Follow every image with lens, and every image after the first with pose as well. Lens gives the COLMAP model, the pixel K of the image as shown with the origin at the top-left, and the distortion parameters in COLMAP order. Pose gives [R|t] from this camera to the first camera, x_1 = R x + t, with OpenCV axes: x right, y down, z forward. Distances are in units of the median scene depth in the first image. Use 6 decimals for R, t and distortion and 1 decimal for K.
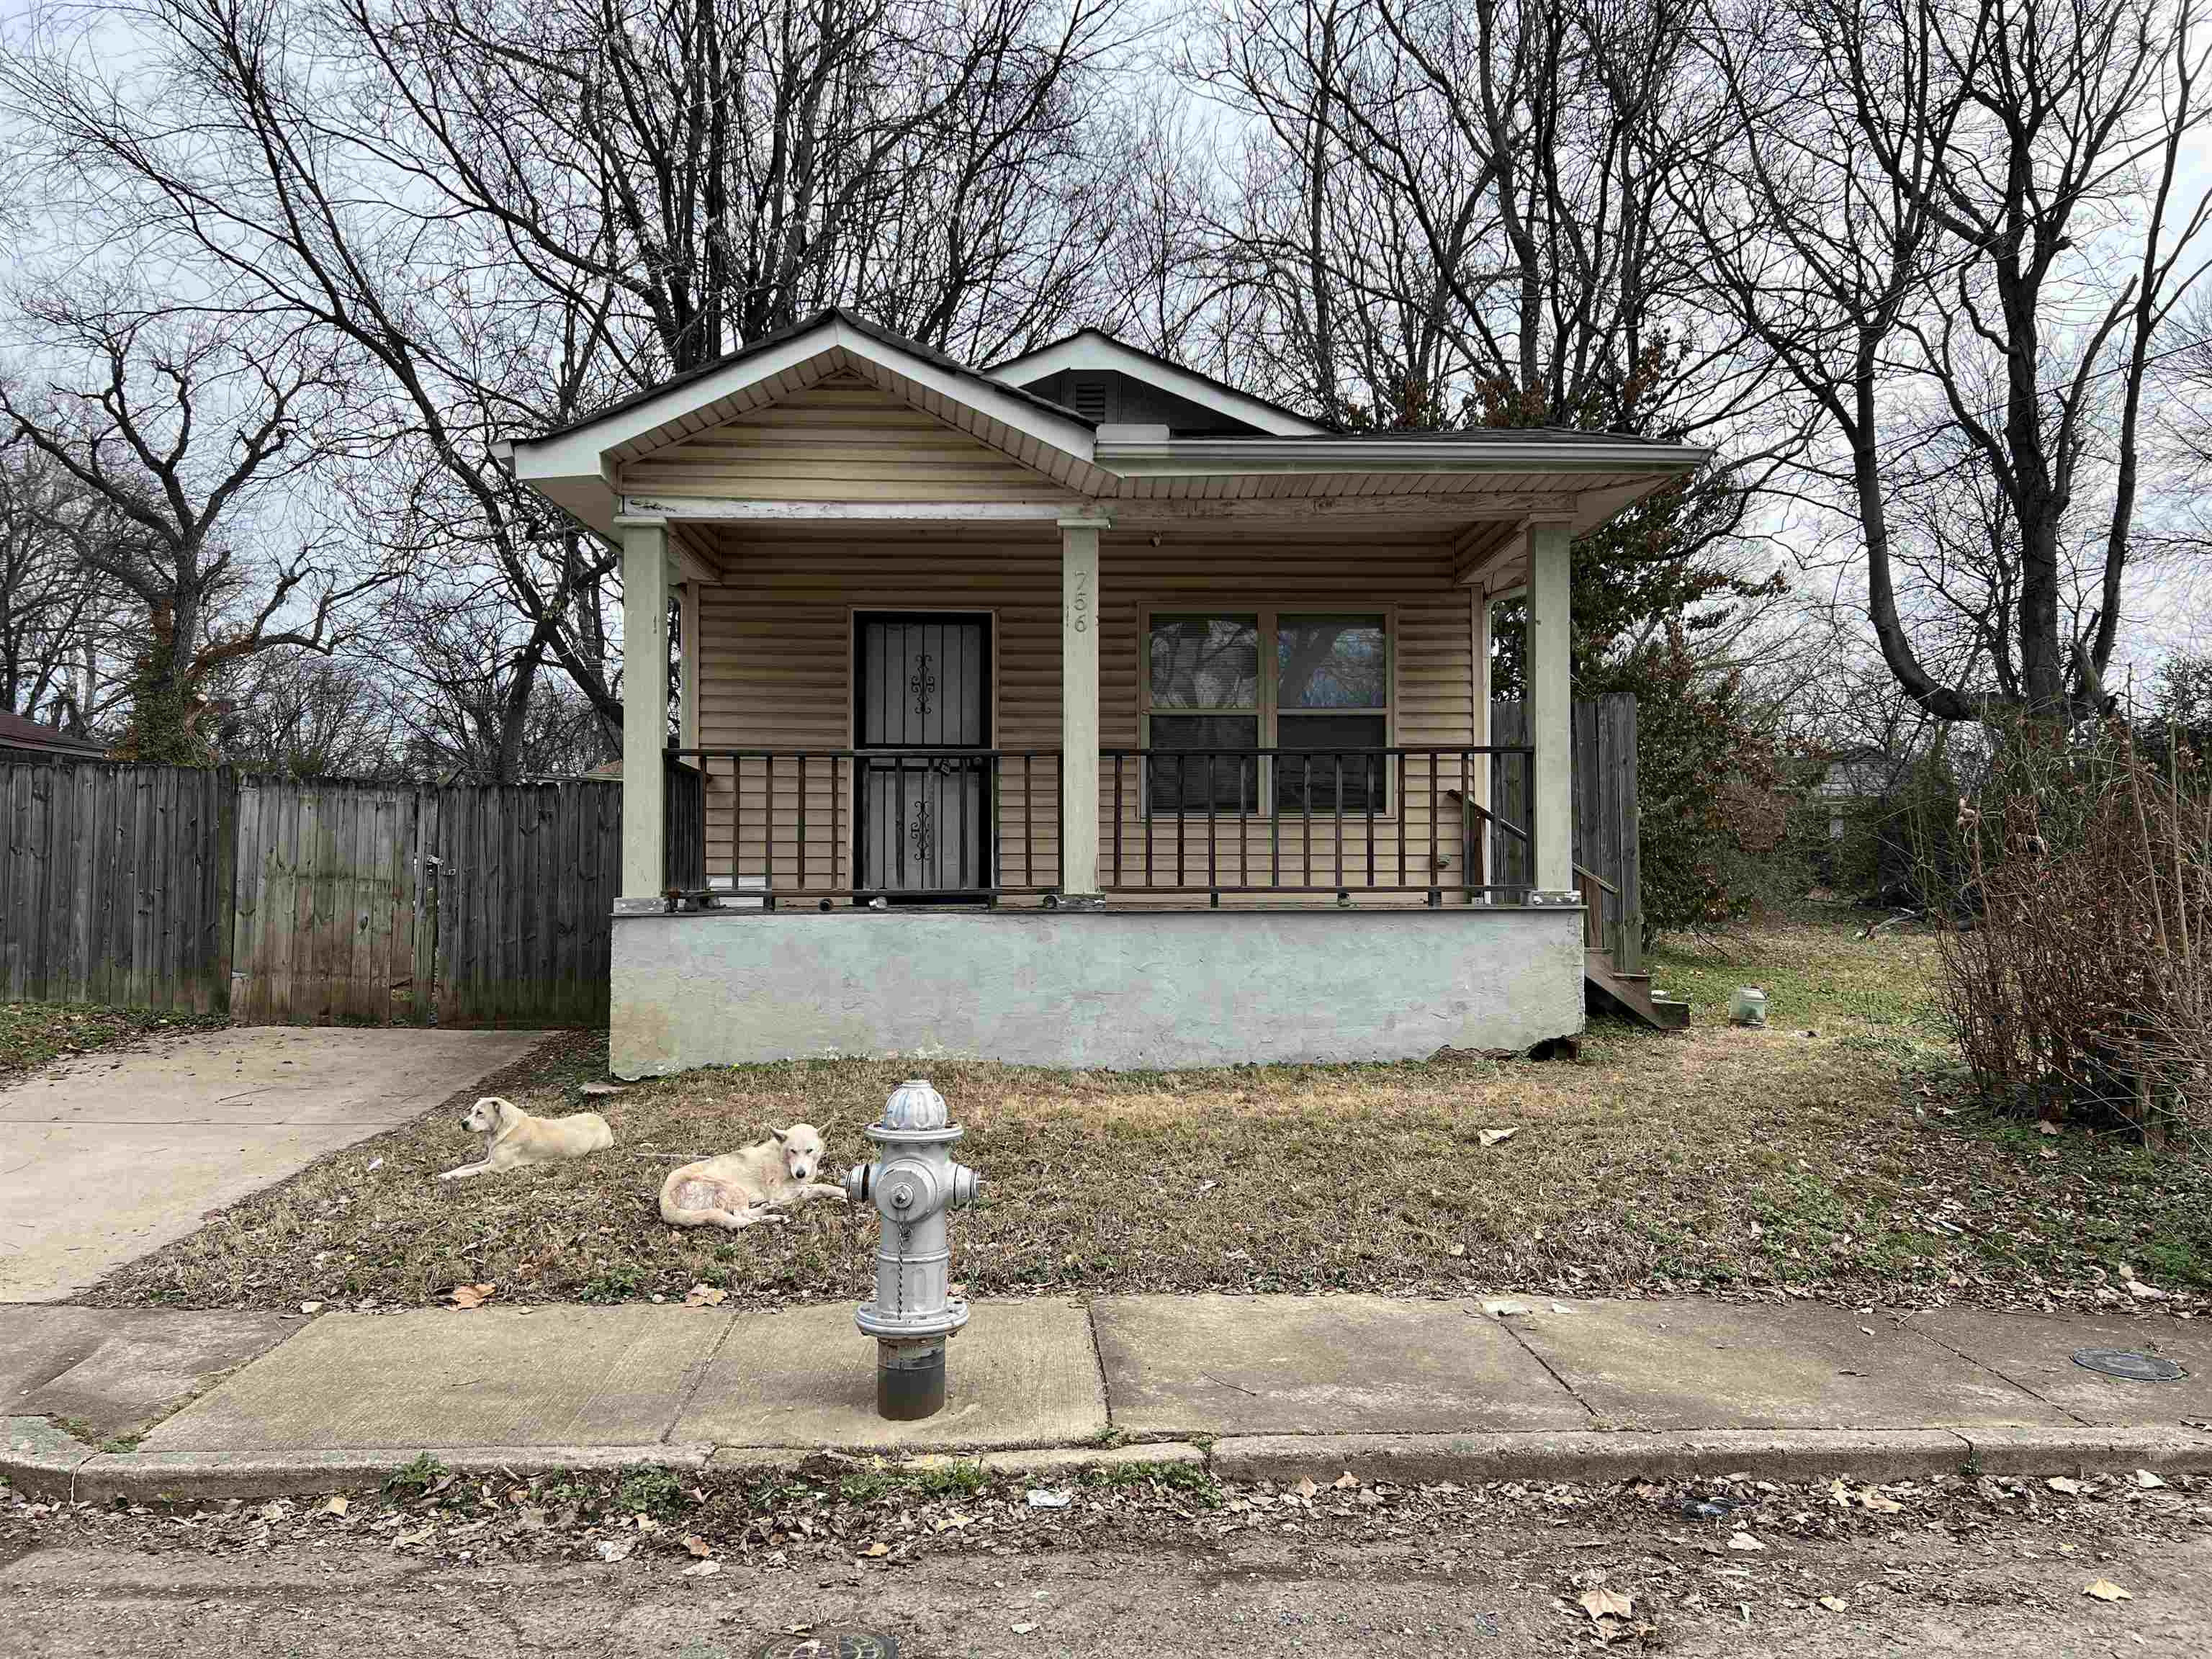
lens RADIAL K [[1667.9, 0, 1106.0], [0, 1667.9, 825.0], [0, 0, 1]] dist [-0.003725, -0.002852]
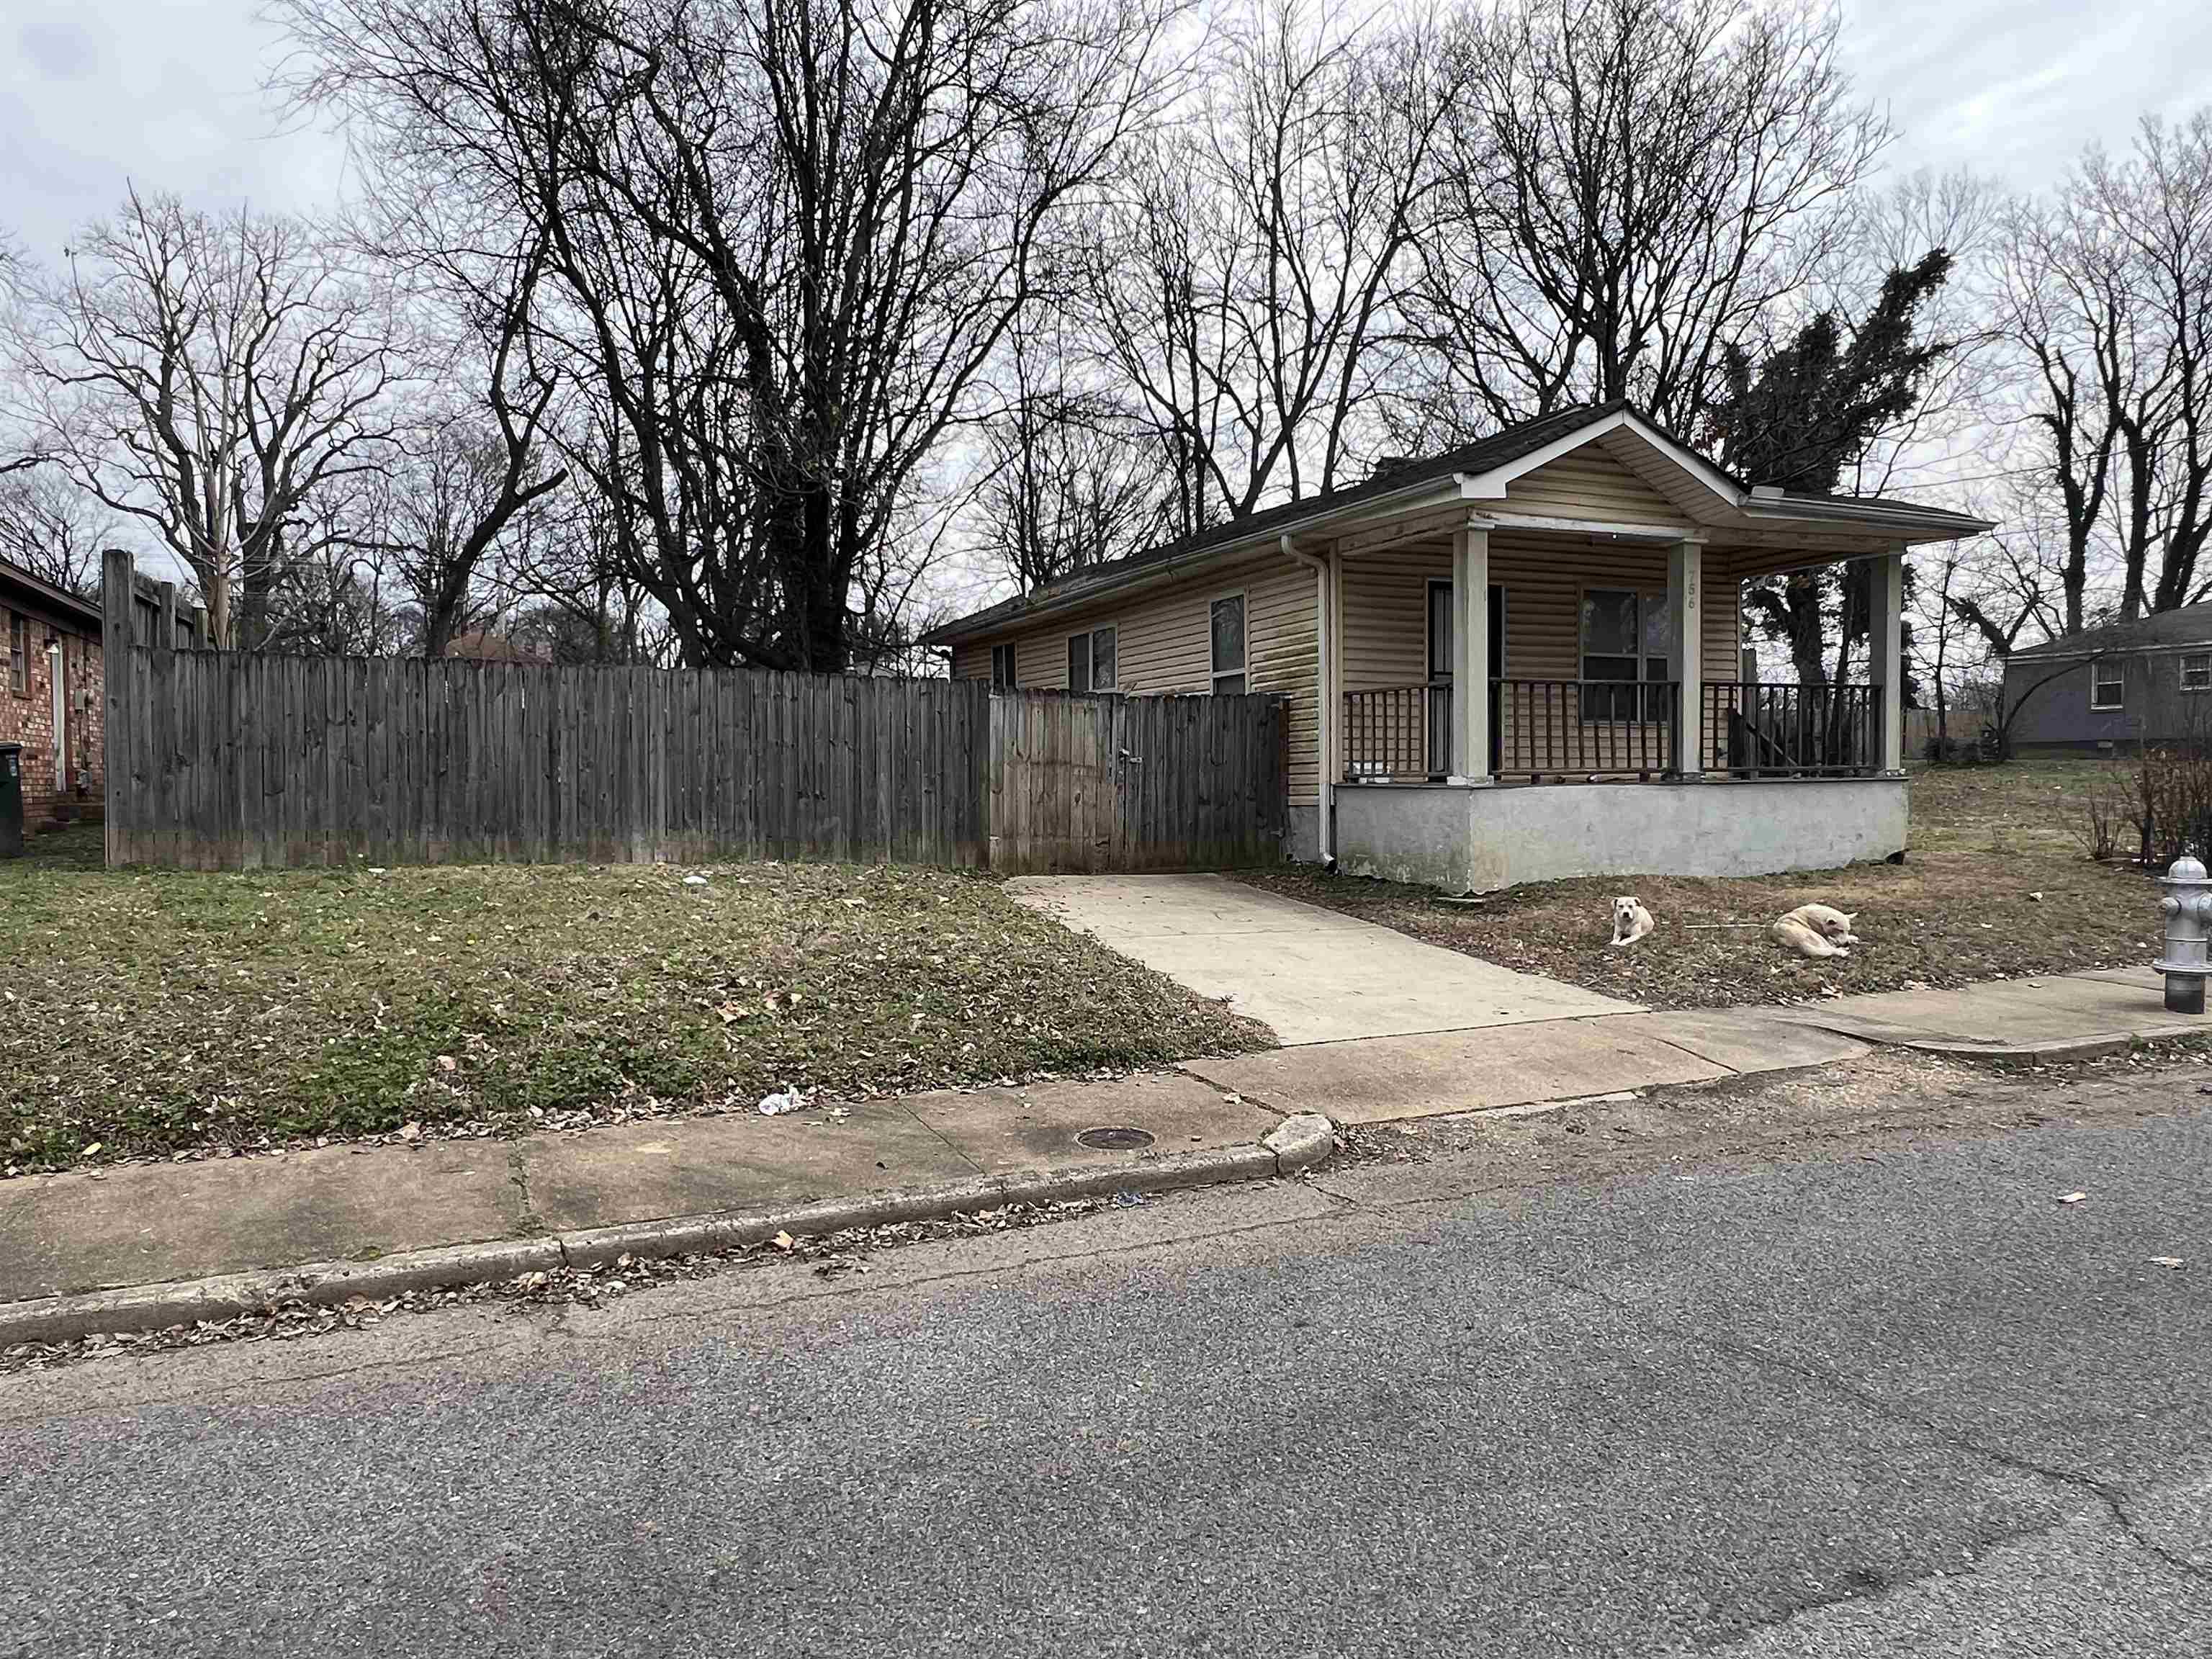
lens RADIAL K [[1460.1, 0, 1105.9], [0, 1460.1, 826.5], [0, 0, 1]] dist [-0.004480, -0.000777]
pose [[0.931842, -0.017795, 0.362429, -0.880452], [-0.008330, 0.997485, 0.070393, -0.000694], [-0.362770, -0.068614, 0.929349, -0.097860]]
